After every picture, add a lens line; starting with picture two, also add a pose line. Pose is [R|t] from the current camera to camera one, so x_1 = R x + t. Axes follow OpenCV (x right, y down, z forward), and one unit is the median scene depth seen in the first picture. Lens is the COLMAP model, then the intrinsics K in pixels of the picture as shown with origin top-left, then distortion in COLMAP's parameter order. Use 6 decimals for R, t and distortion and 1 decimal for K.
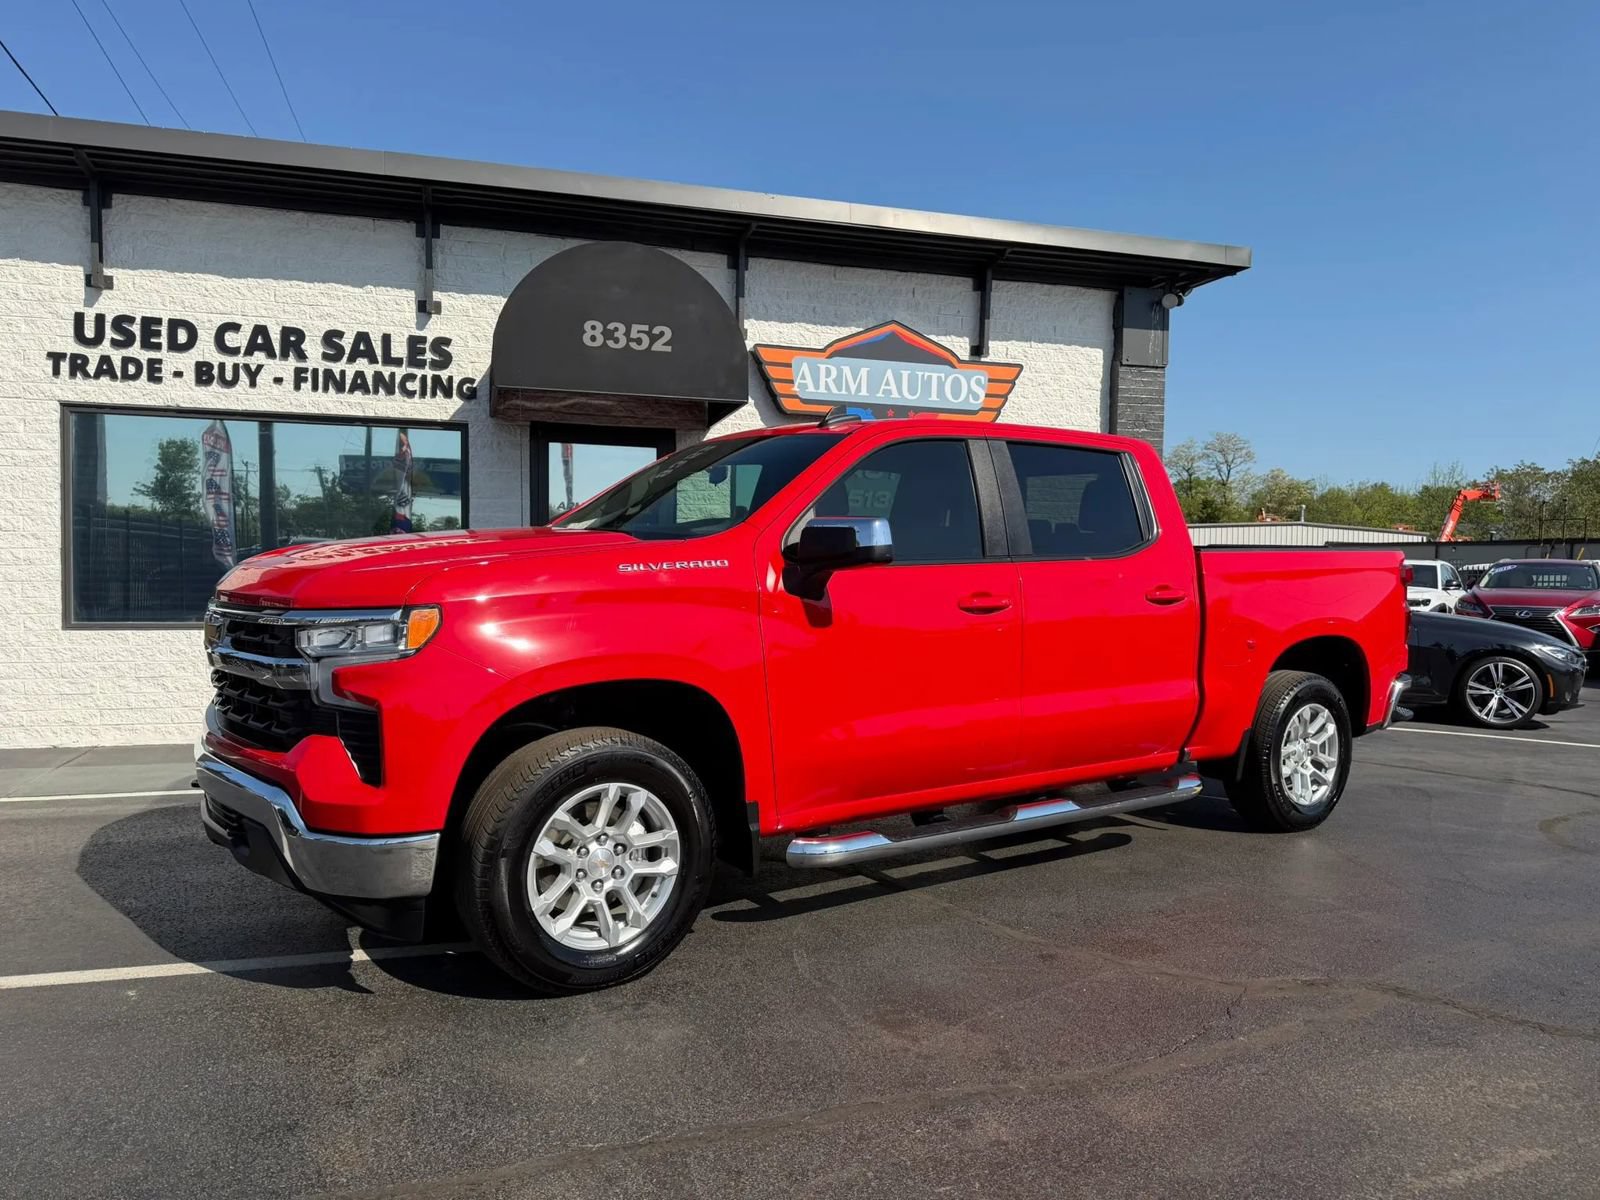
lens RADIAL K [[1120.4, 0, 800.8], [0, 1120.4, 606.0], [0, 0, 1]] dist [0.093088, -0.153795]
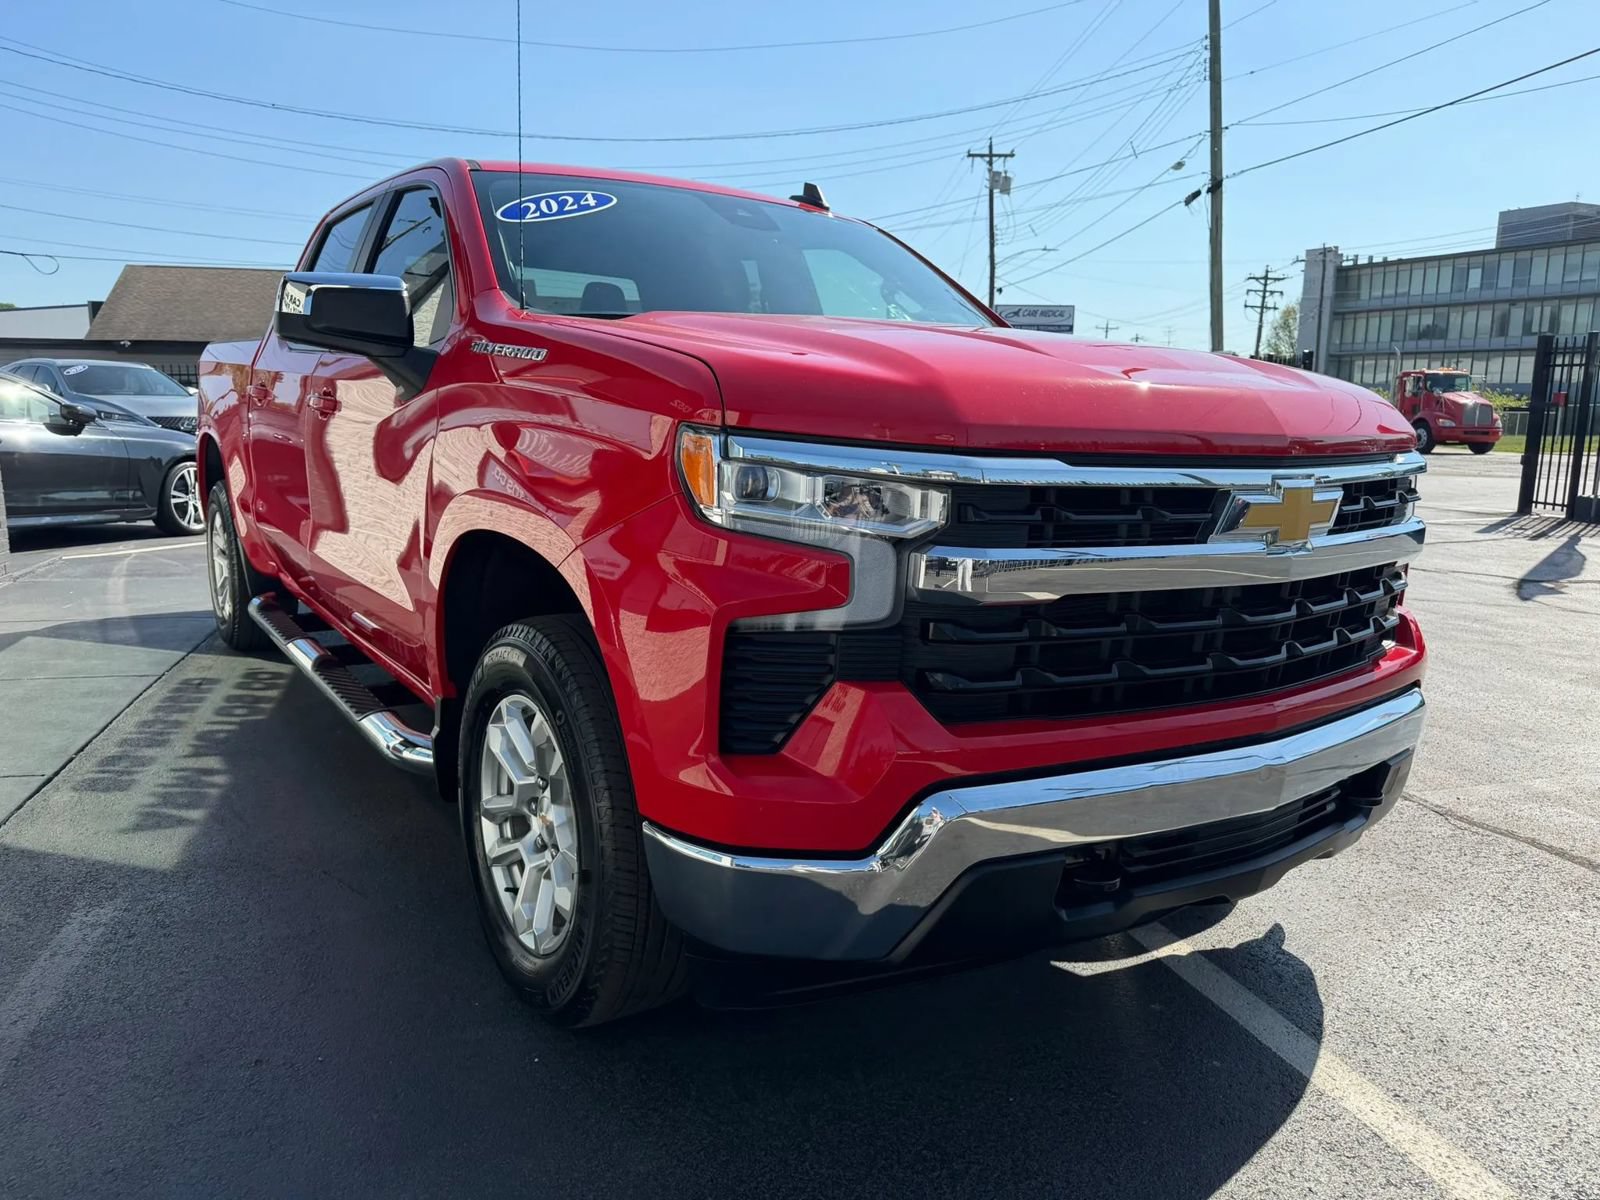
lens RADIAL K [[1133.1, 0, 805.0], [0, 1133.1, 601.9], [0, 0, 1]] dist [0.045543, -0.058422]
pose [[0.006204, -0.194491, 0.980885, -0.507610], [0.021158, 0.980709, 0.194322, -0.023085], [-0.999757, 0.019548, 0.010200, 0.591240]]
